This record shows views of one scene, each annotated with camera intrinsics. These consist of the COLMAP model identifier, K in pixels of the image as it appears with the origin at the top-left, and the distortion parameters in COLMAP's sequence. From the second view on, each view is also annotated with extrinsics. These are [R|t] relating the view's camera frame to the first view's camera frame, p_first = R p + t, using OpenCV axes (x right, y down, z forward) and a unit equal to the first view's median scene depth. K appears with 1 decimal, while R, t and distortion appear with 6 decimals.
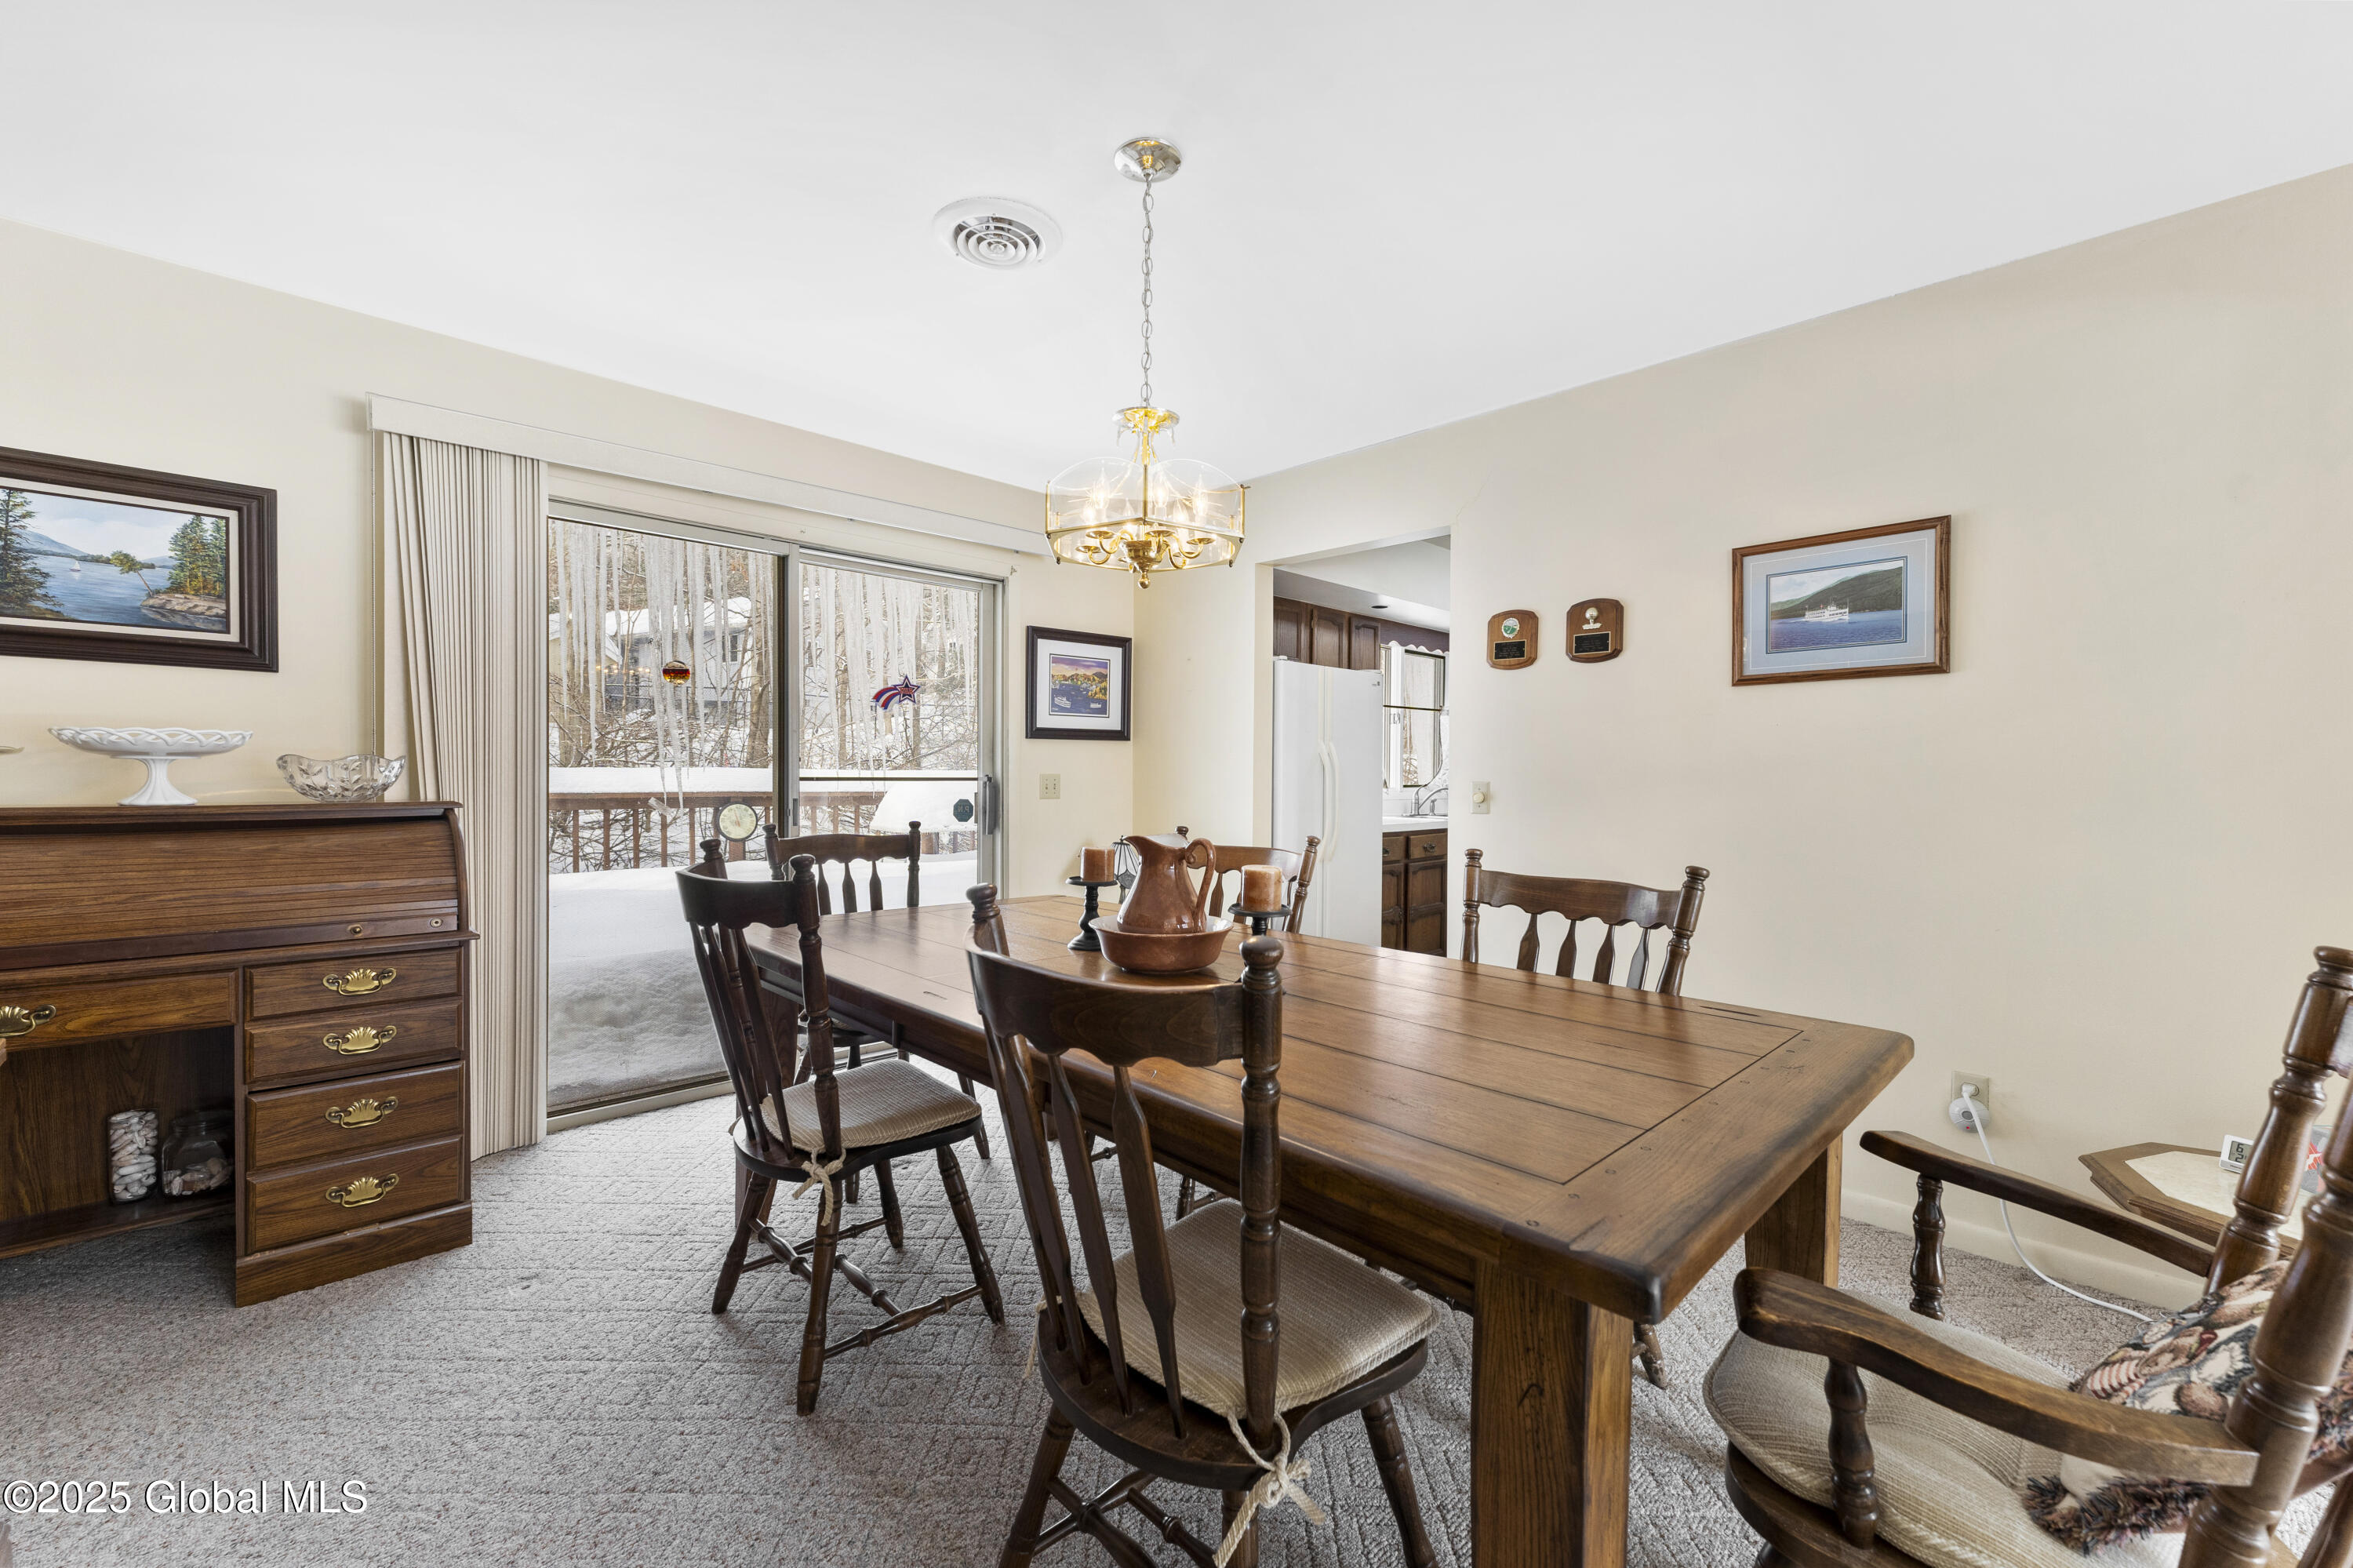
lens RADIAL K [[945.8, 0, 1185.4], [0, 945.8, 780.2], [0, 0, 1]] dist [0.002433, 0.000172]
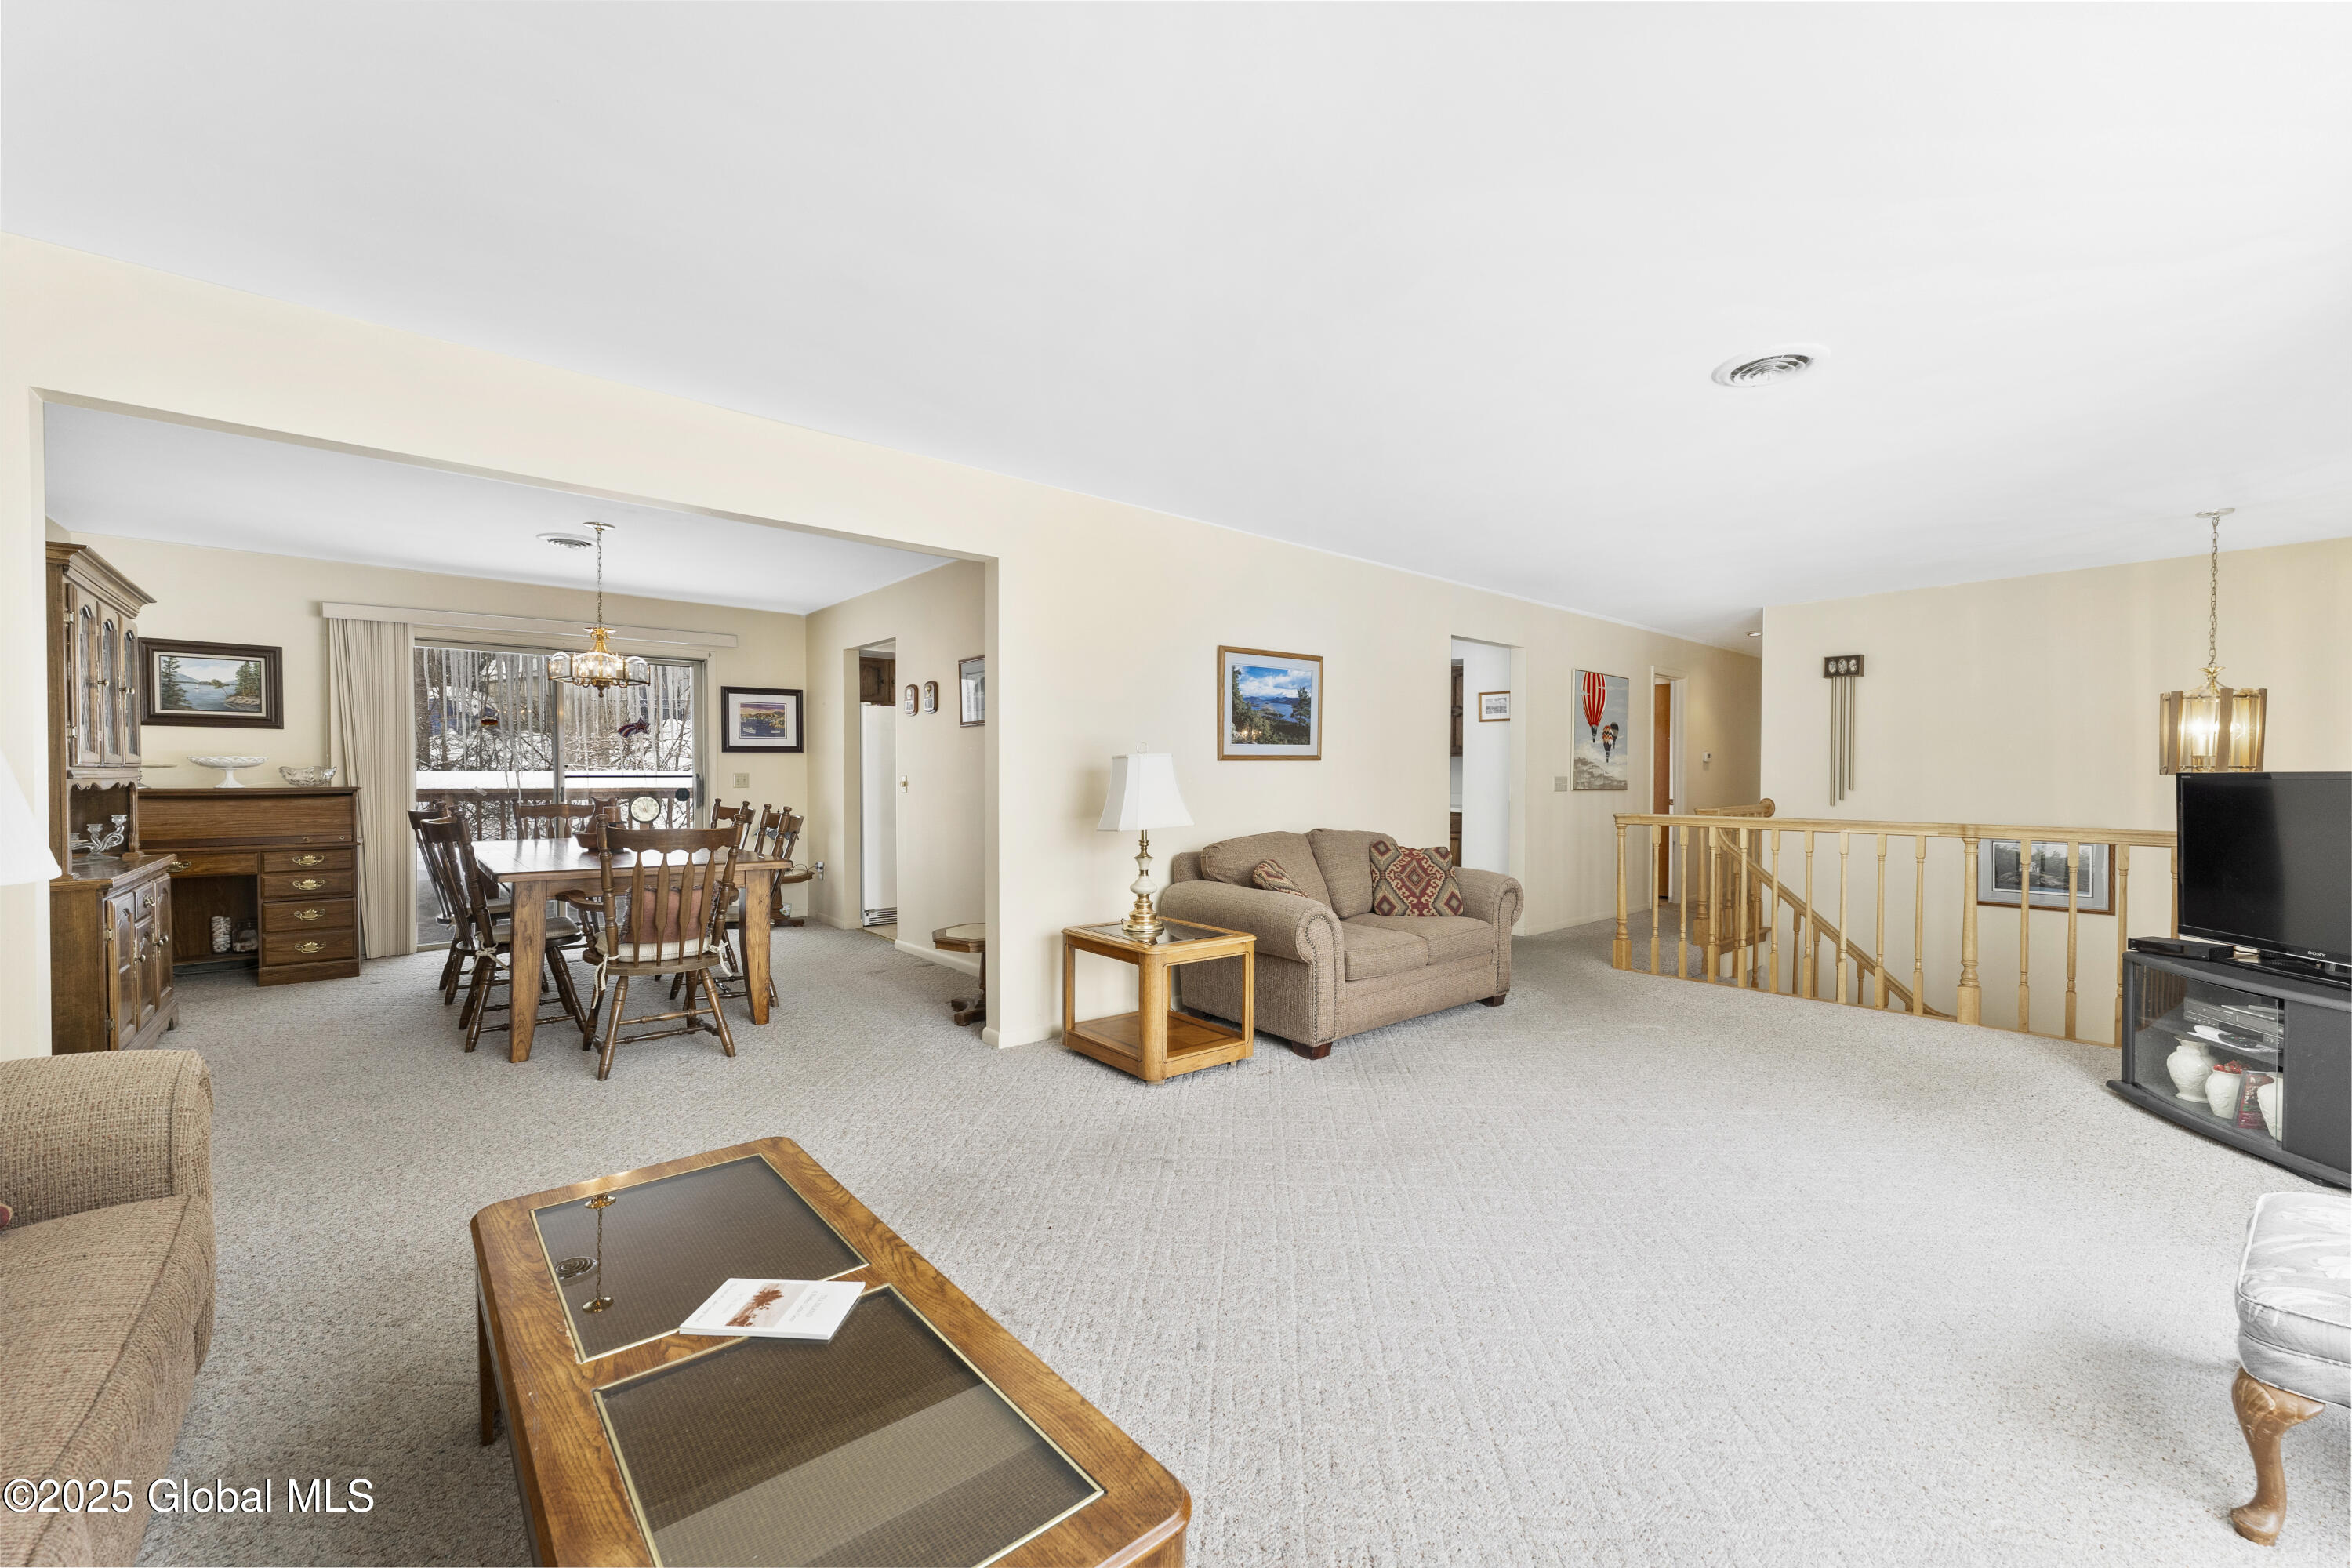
lens RADIAL K [[945.4, 0, 1184.9], [0, 945.4, 780.2], [0, 0, 1]] dist [0.002433, 0.000172]
pose [[0.998281, -0.005492, -0.058352, 1.316819], [0.005535, 0.999985, 0.000570, 0.016563], [0.058348, -0.000892, 0.998296, -1.122904]]
